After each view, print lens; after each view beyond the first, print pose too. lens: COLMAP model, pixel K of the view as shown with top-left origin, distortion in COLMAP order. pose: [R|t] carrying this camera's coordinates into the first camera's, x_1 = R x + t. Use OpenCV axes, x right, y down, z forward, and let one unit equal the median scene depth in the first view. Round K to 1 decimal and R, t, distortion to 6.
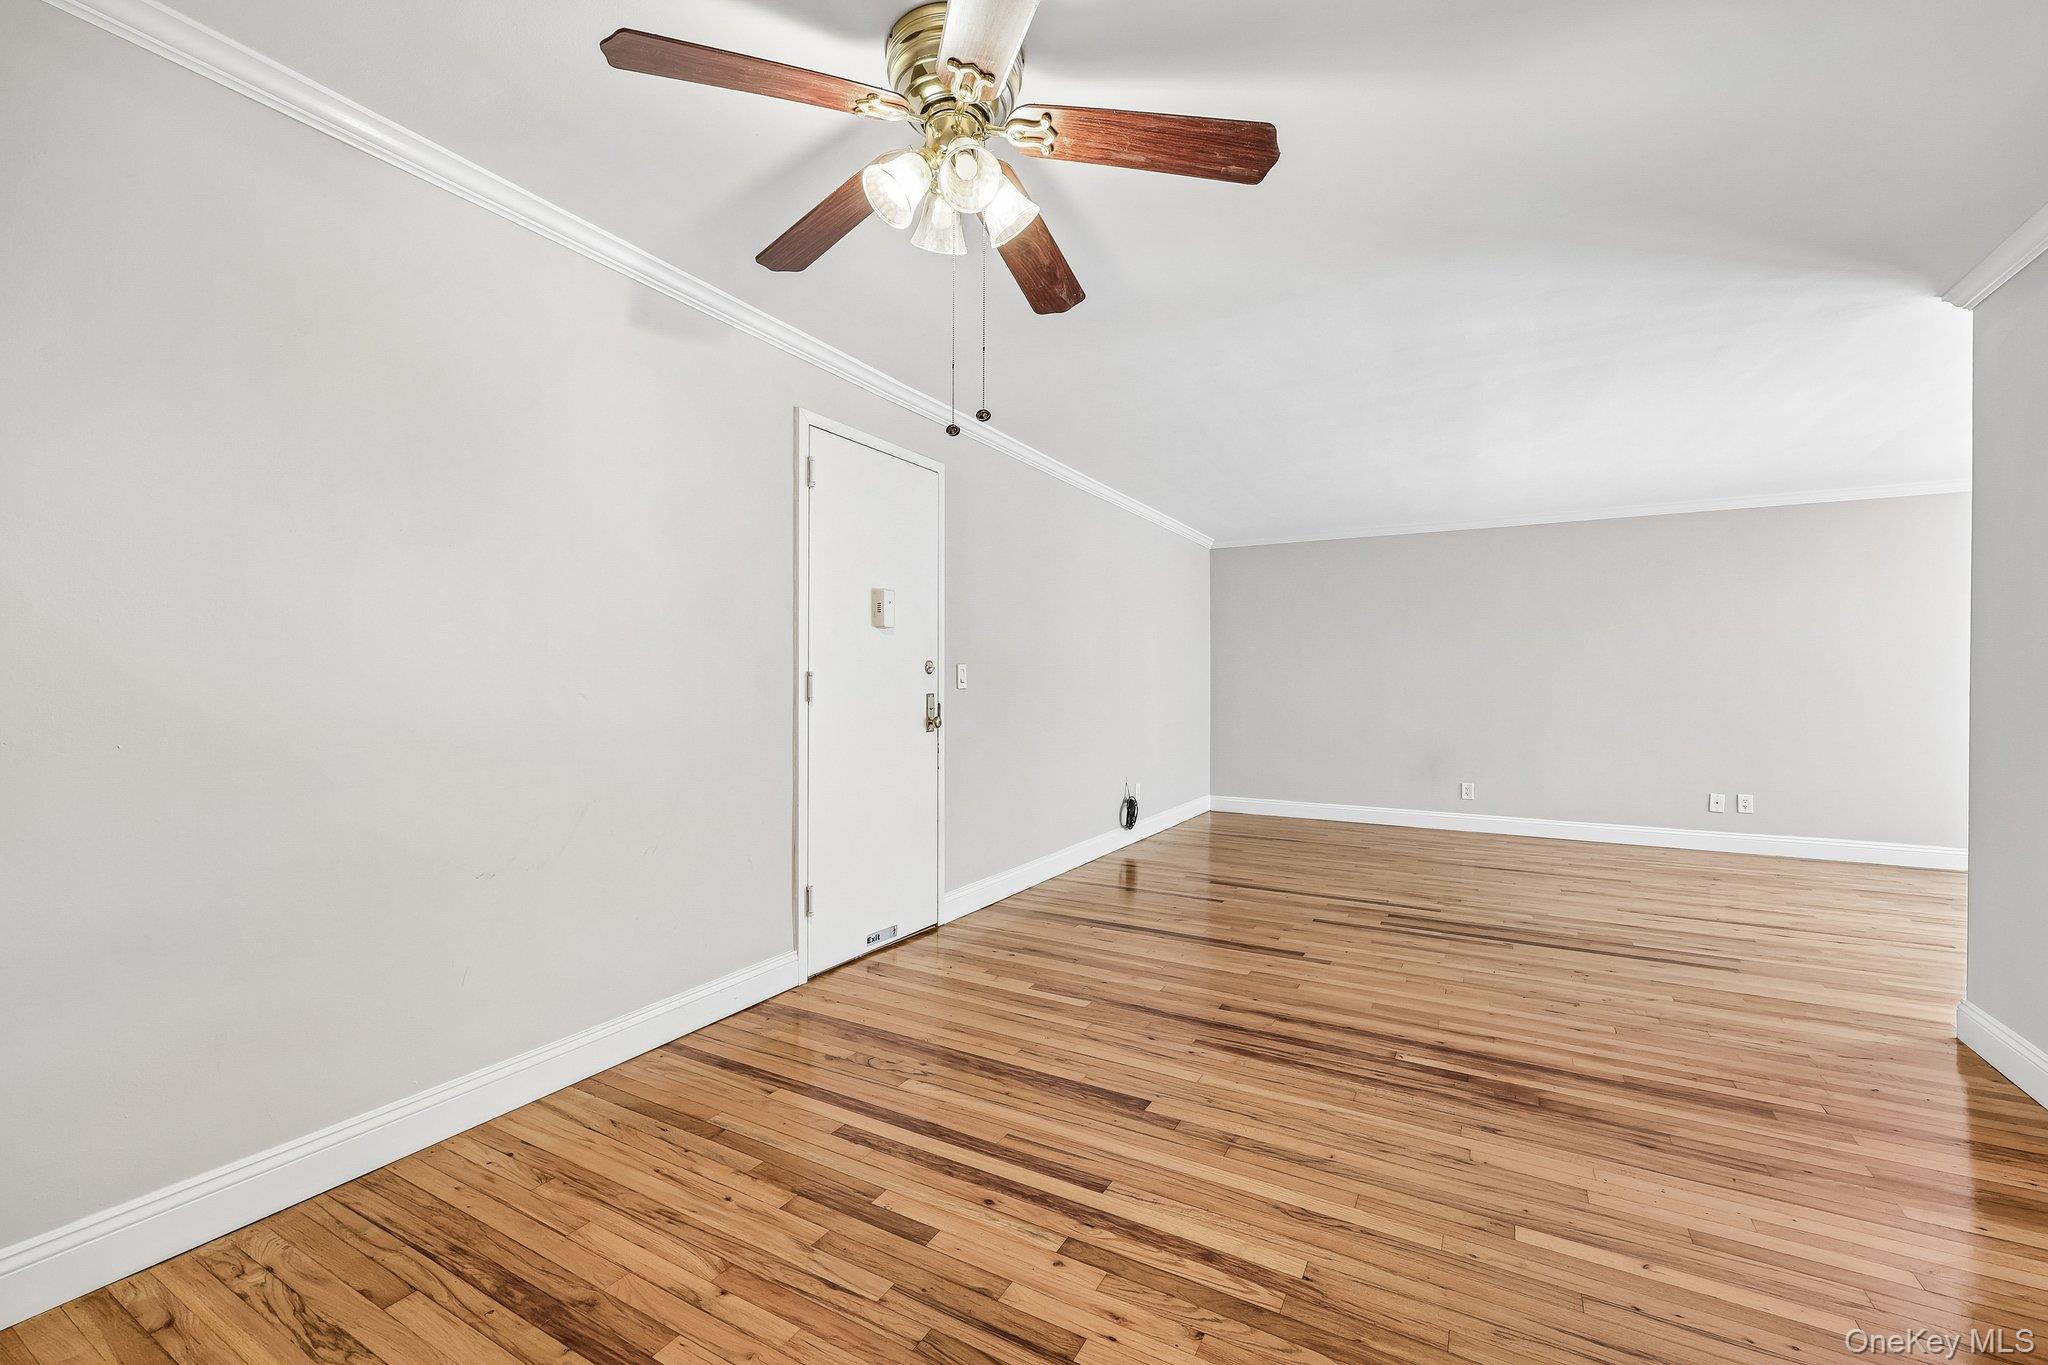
lens RADIAL K [[845.4, 0, 1021.7], [0, 845.4, 687.0], [0, 0, 1]] dist [-0.002179, 0.001330]
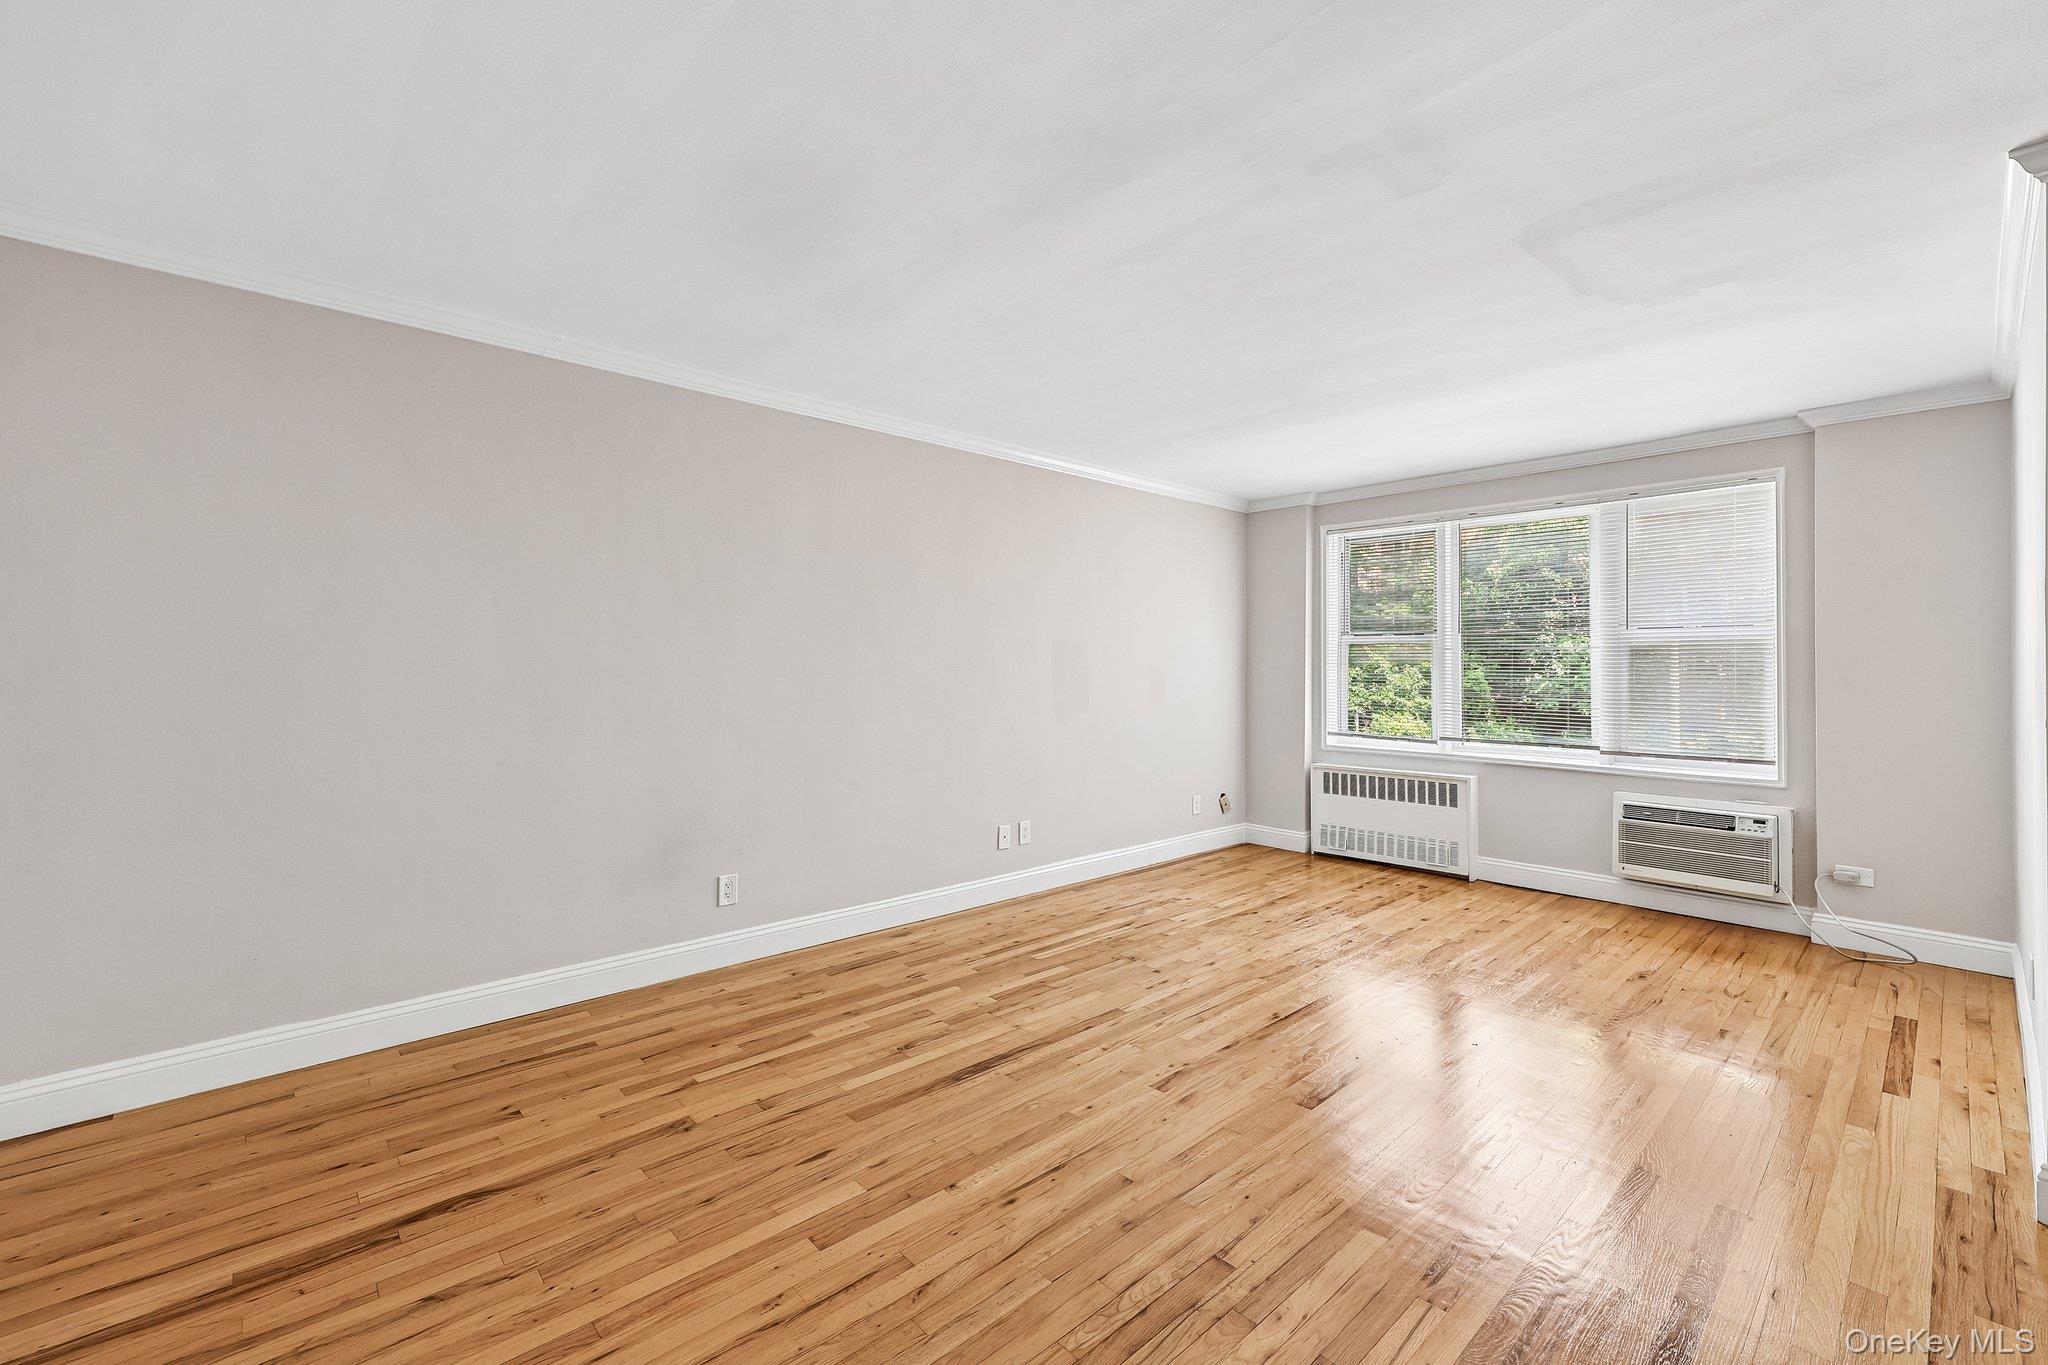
lens RADIAL K [[845.4, 0, 1014.6], [0, 845.4, 665.6], [0, 0, 1]] dist [-0.002179, 0.001330]
pose [[0.319372, 0.000204, 0.947629, 0.188763], [0.002491, 0.999996, -0.001055, -0.043748], [-0.947626, 0.002697, 0.319370, 1.594948]]
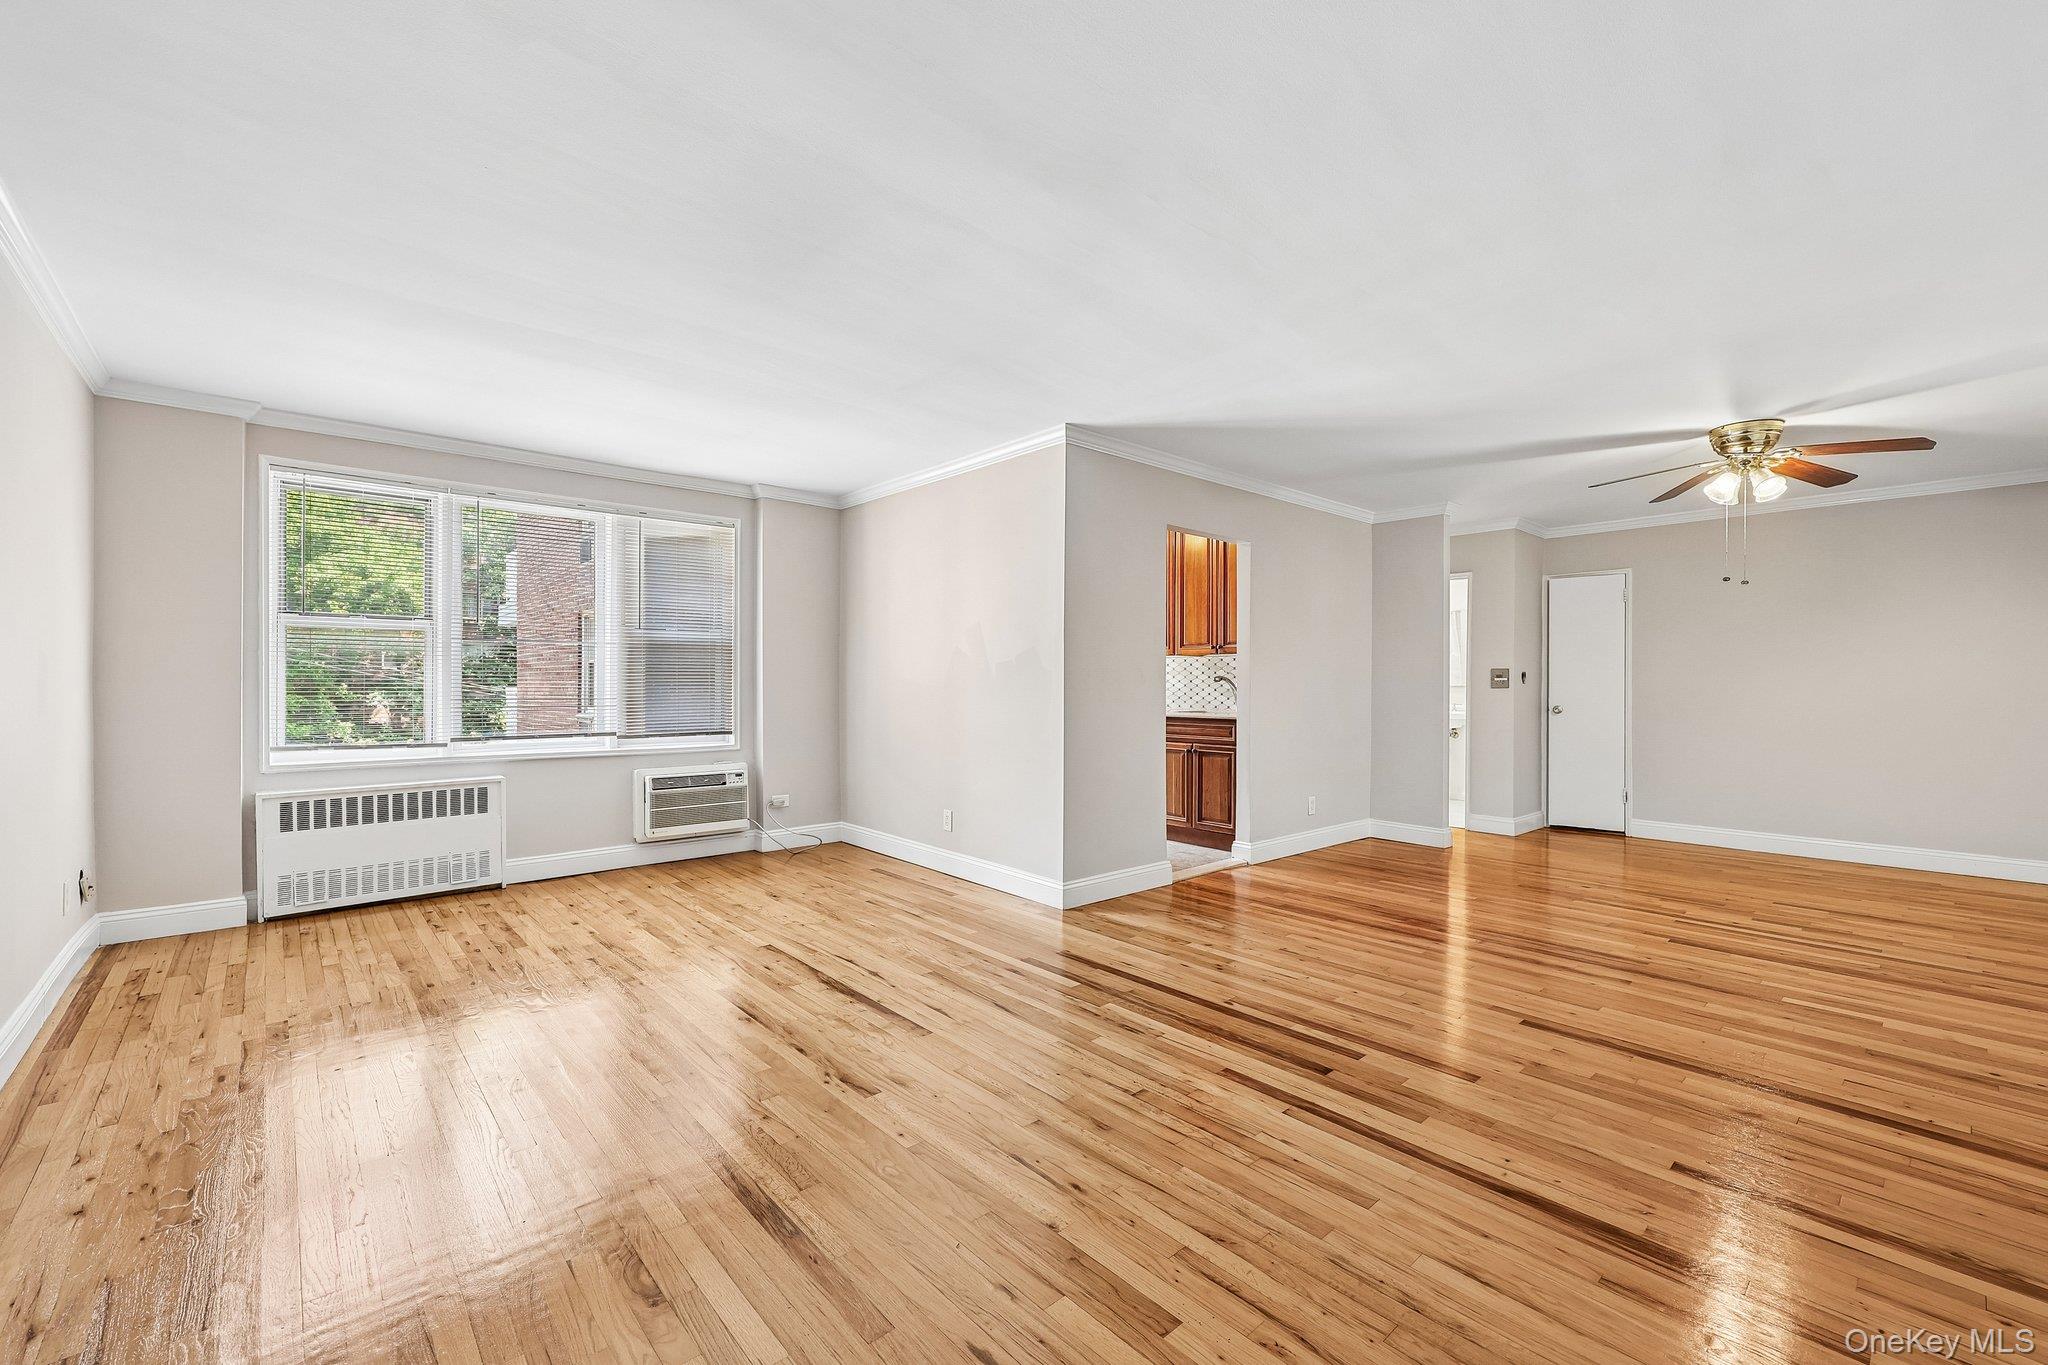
lens RADIAL K [[845.4, 0, 1019.5], [0, 845.4, 687.1], [0, 0, 1]] dist [-0.002179, 0.001330]
pose [[-0.945568, -0.010572, 0.325252, 0.693934], [-0.006404, 0.999883, 0.013882, -0.013550], [-0.325360, 0.011044, -0.945526, 2.512888]]
